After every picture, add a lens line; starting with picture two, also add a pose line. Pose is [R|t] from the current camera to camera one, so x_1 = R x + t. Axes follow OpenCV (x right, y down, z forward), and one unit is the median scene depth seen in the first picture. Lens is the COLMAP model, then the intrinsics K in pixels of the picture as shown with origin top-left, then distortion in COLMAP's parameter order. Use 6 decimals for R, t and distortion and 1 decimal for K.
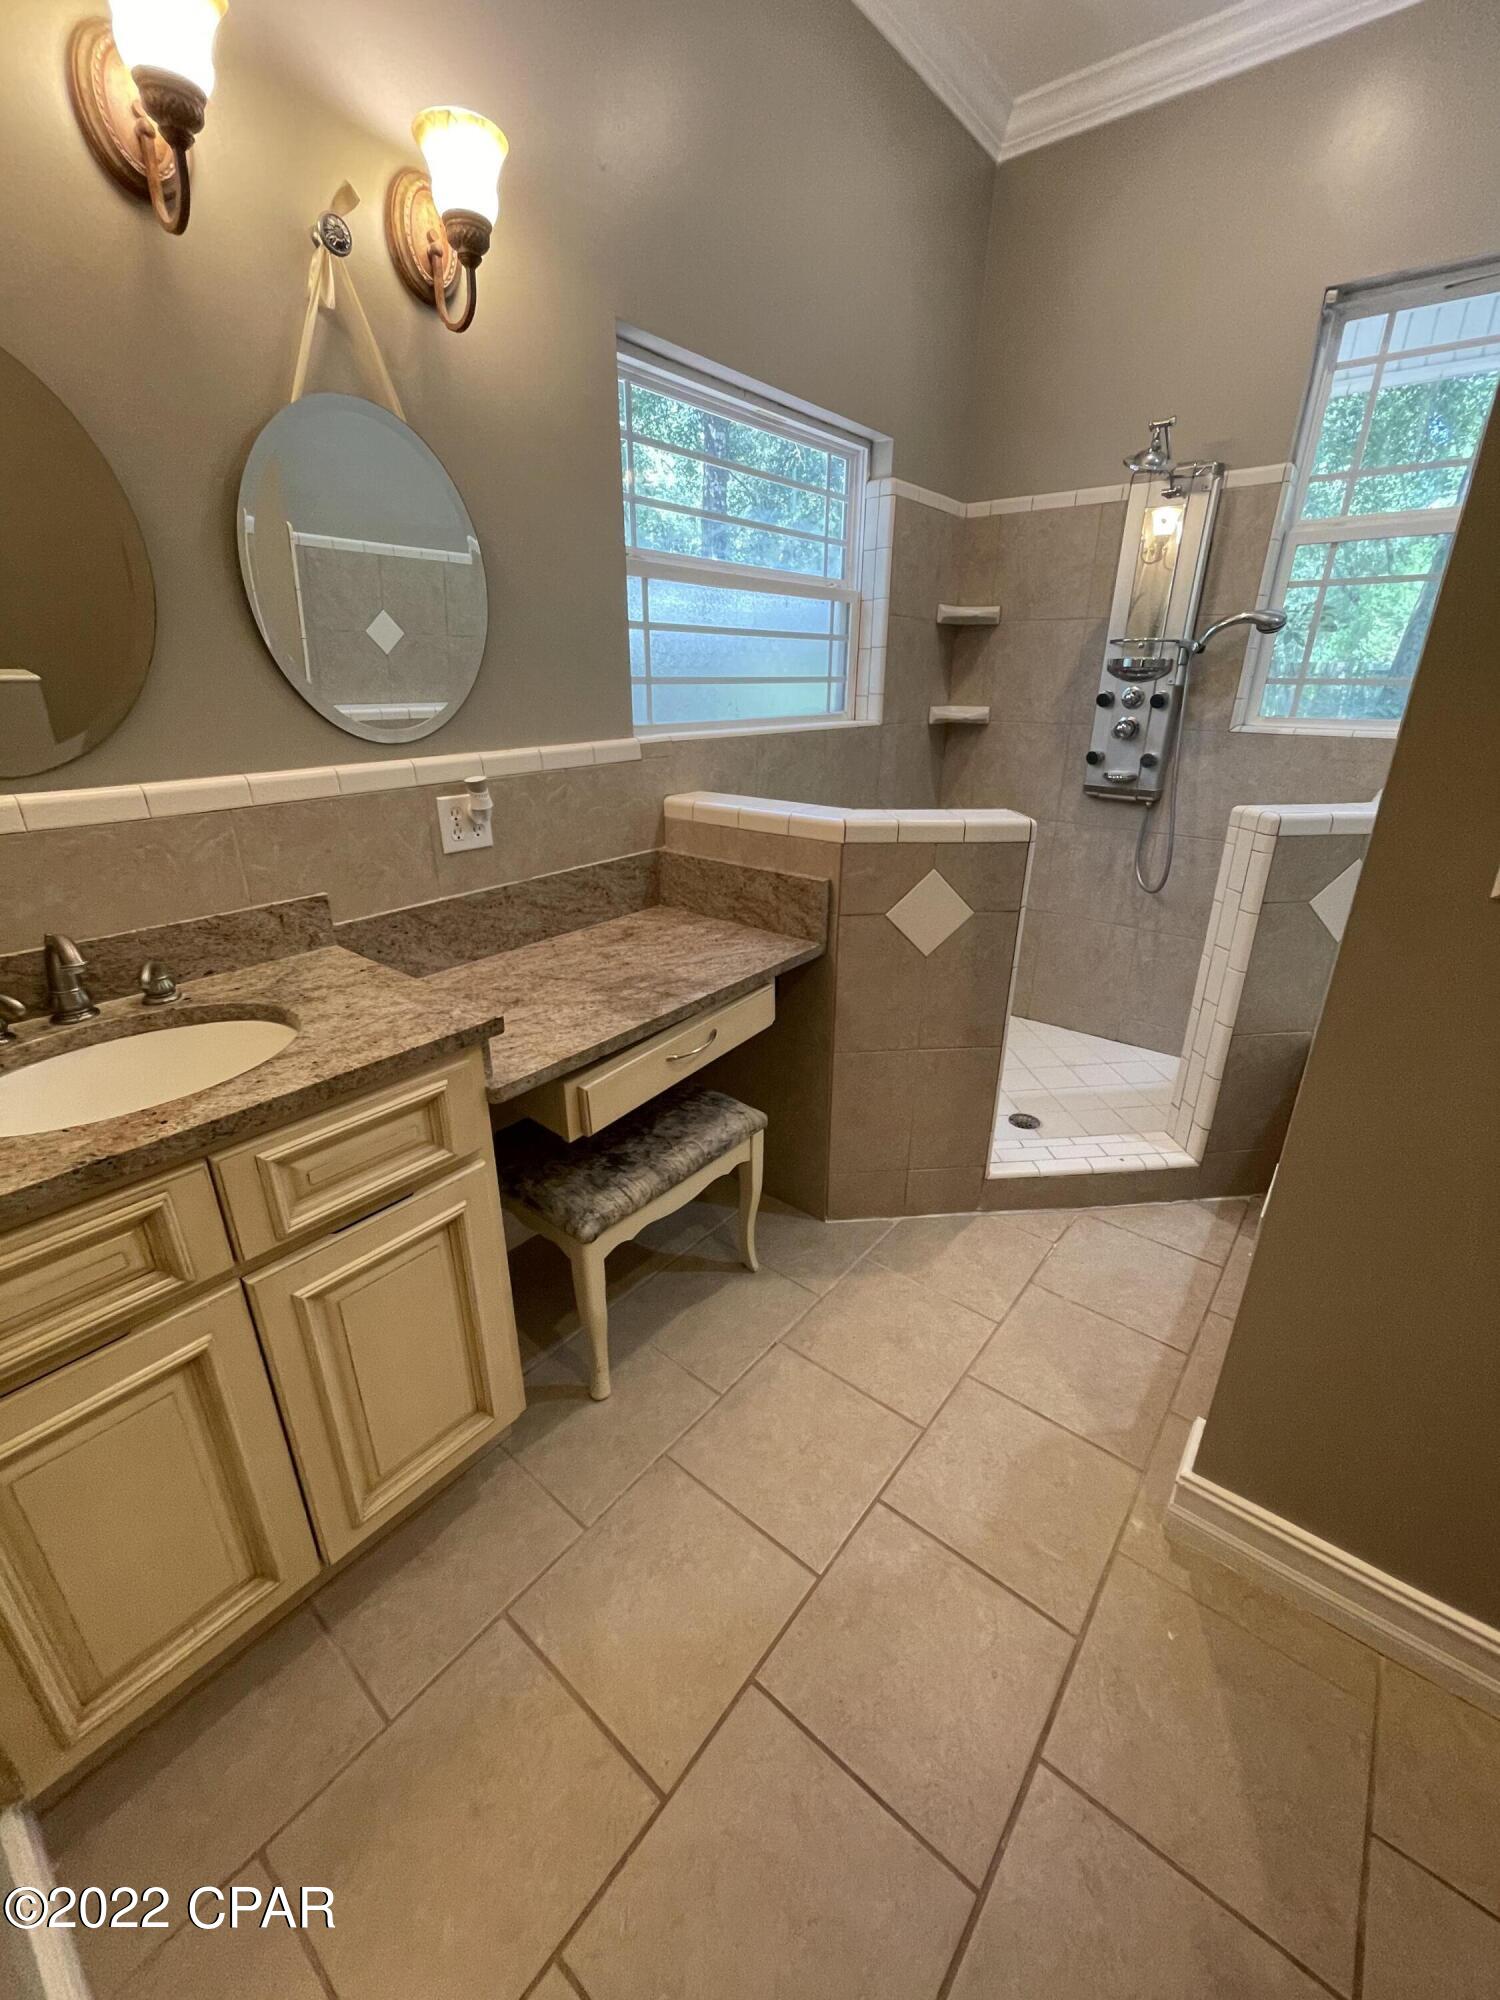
lens RADIAL K [[807.4, 0, 753.5], [0, 807.4, 995.0], [0, 0, 1]] dist [-0.003654, 0.001458]
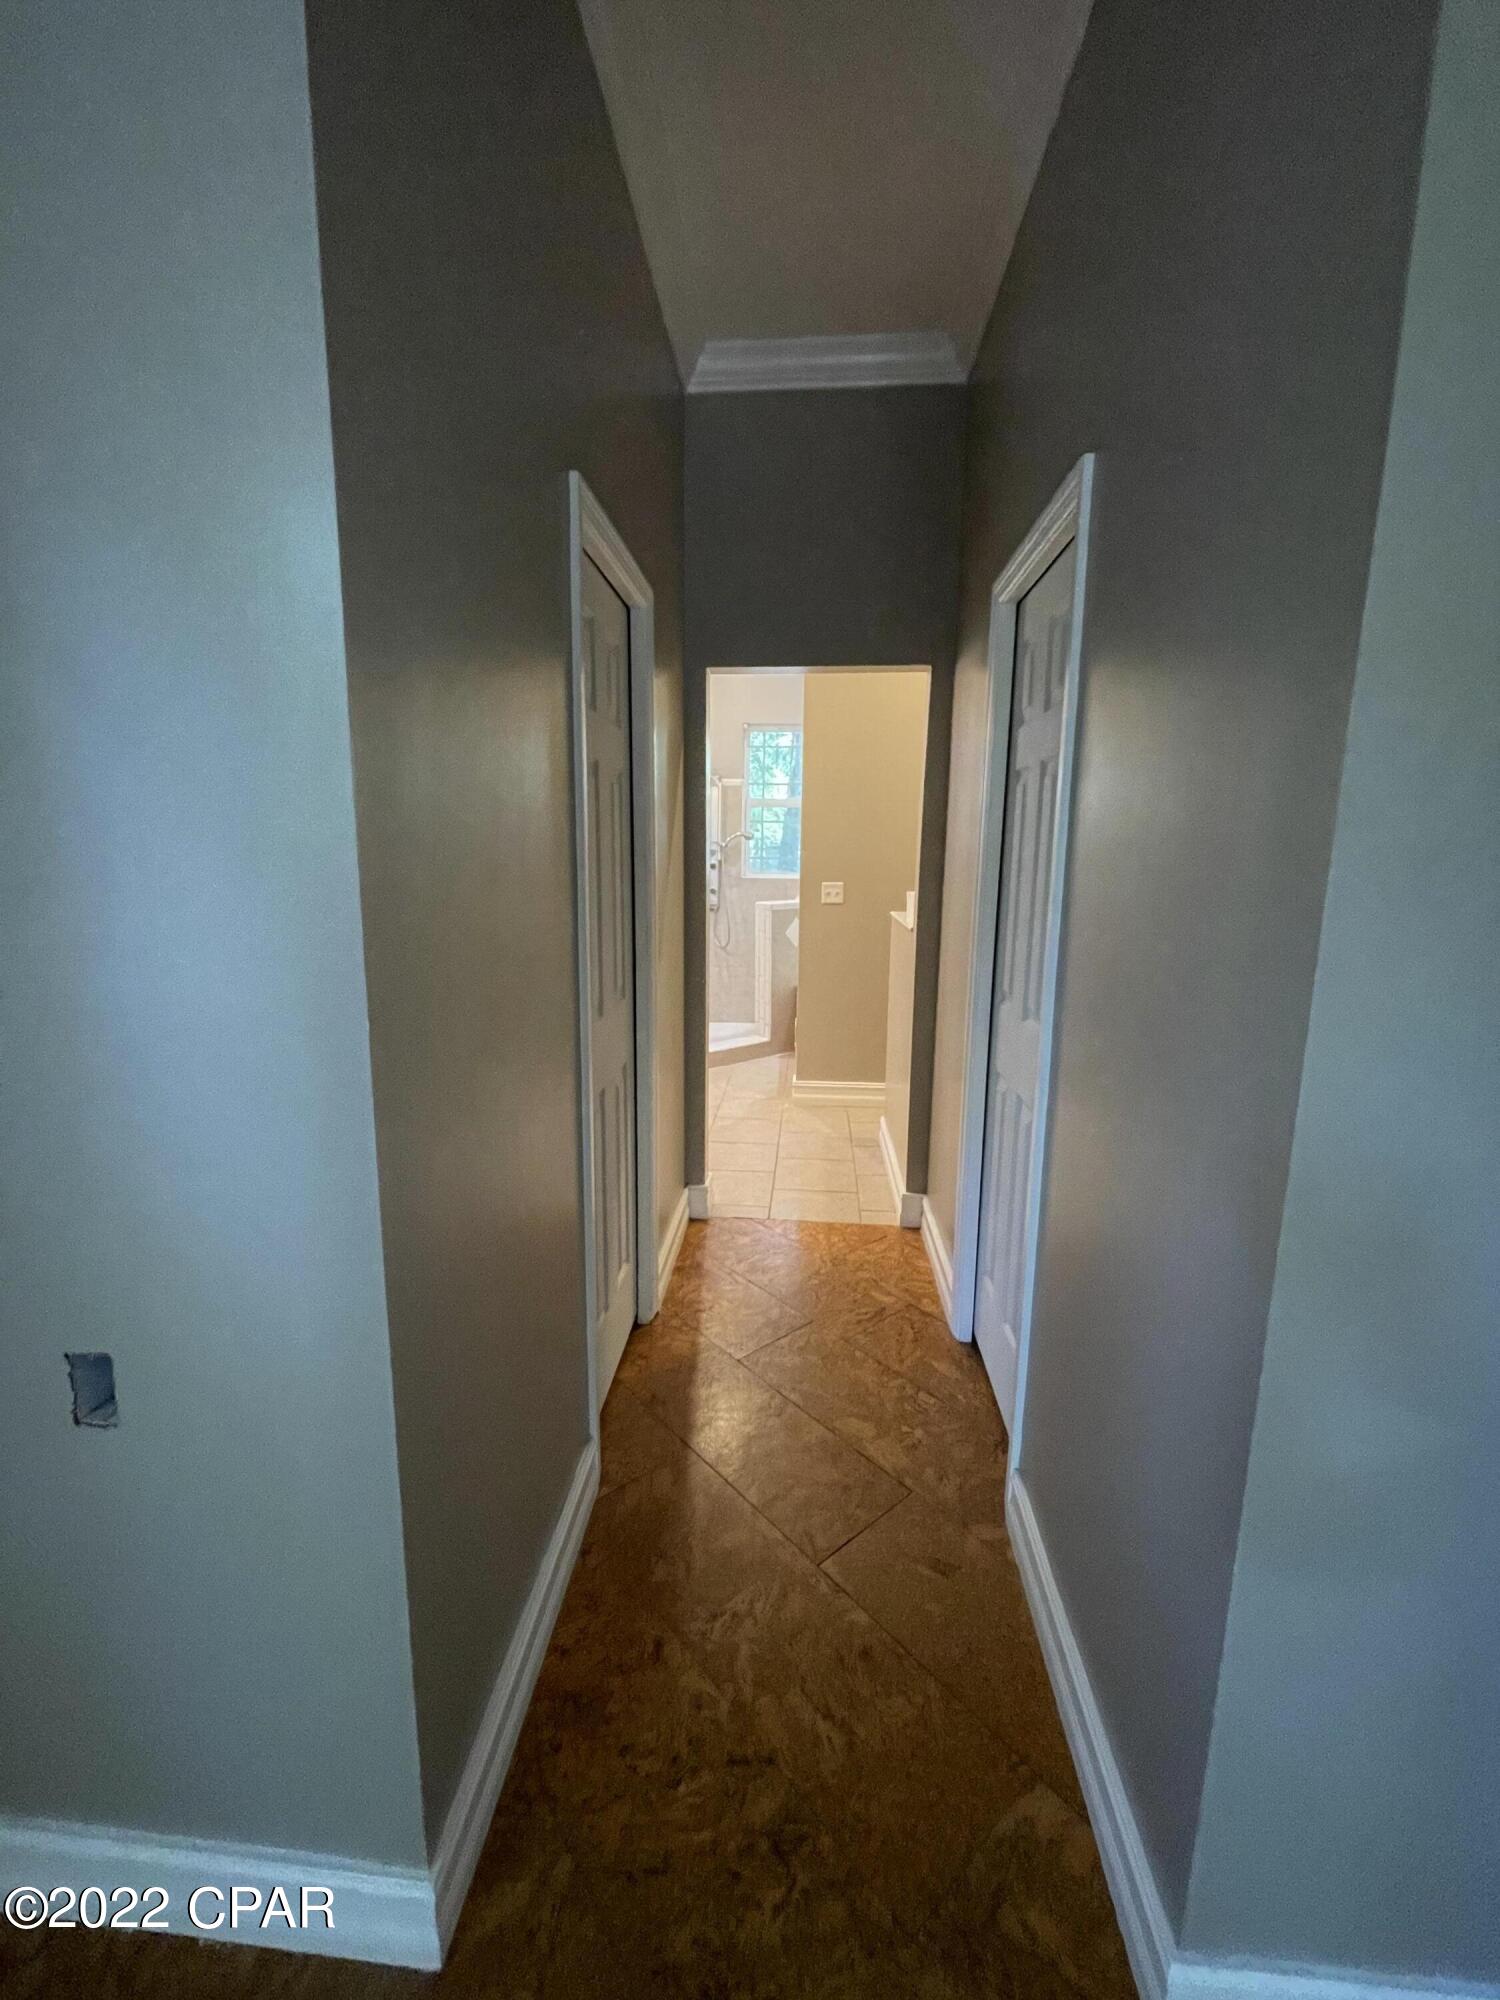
lens RADIAL K [[807.4, 0, 743.4], [0, 807.4, 993.4], [0, 0, 1]] dist [-0.003654, 0.001458]
pose [[0.830095, -0.094842, 0.549497, -0.884372], [0.200998, 0.970076, -0.136204, 0.392368], [-0.520137, 0.223510, 0.824319, -1.056934]]
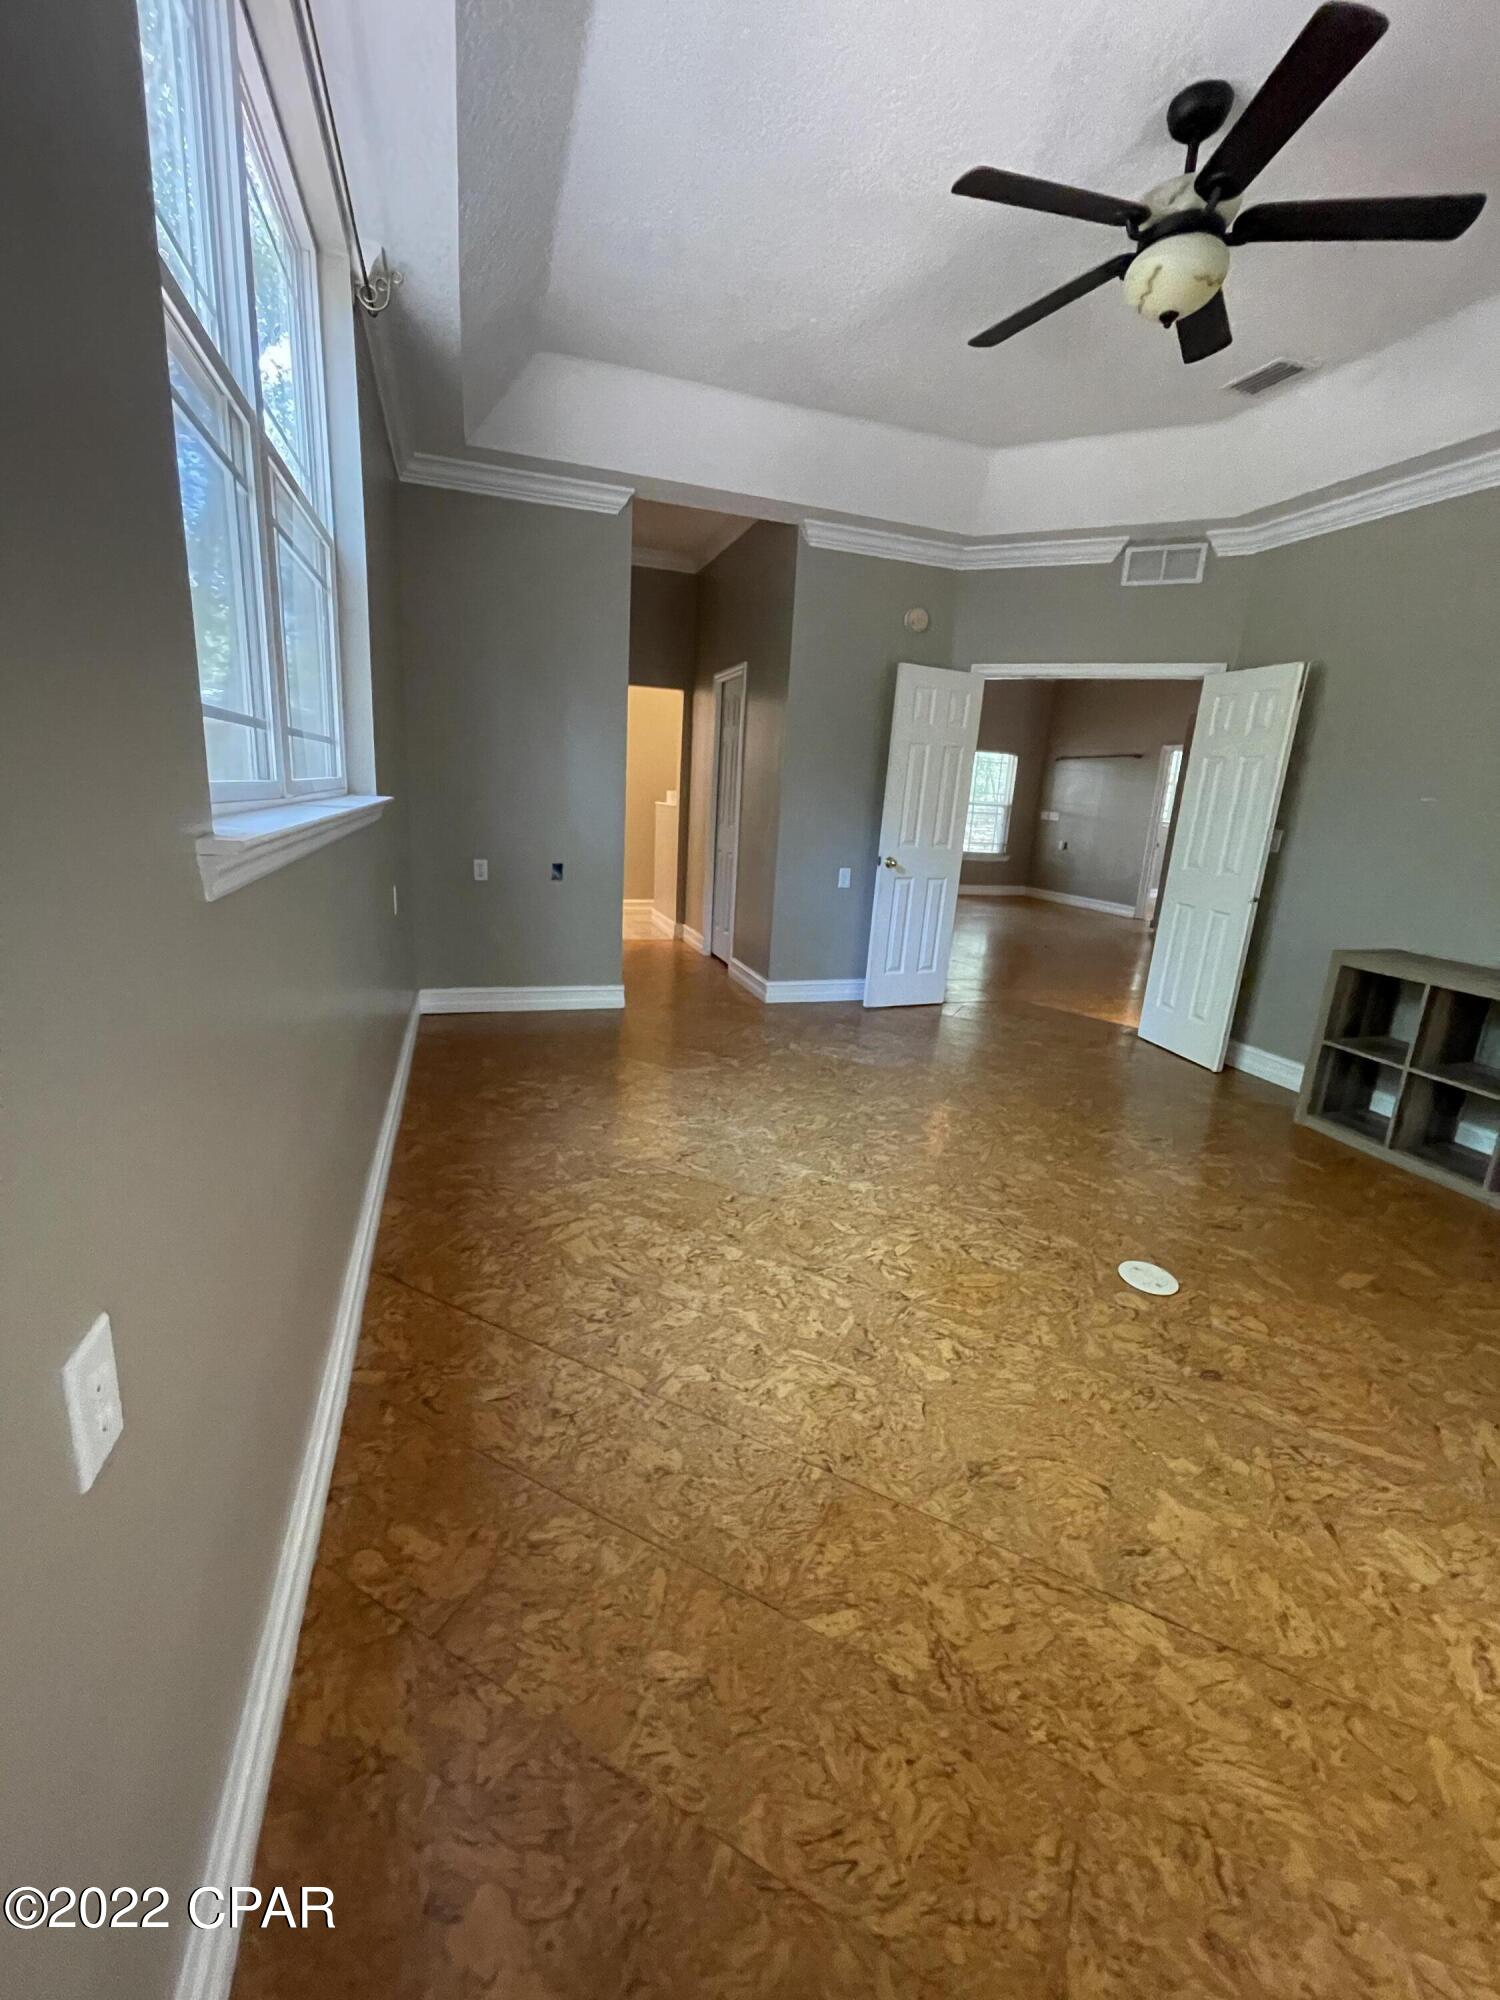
lens RADIAL K [[807.4, 0, 747.7], [0, 807.4, 997.7], [0, 0, 1]] dist [-0.003654, 0.001458]
pose [[0.545131, -0.183808, 0.817953, -3.631501], [0.263536, 0.963780, 0.040942, 1.156807], [-0.795852, 0.193242, 0.573826, -2.683020]]
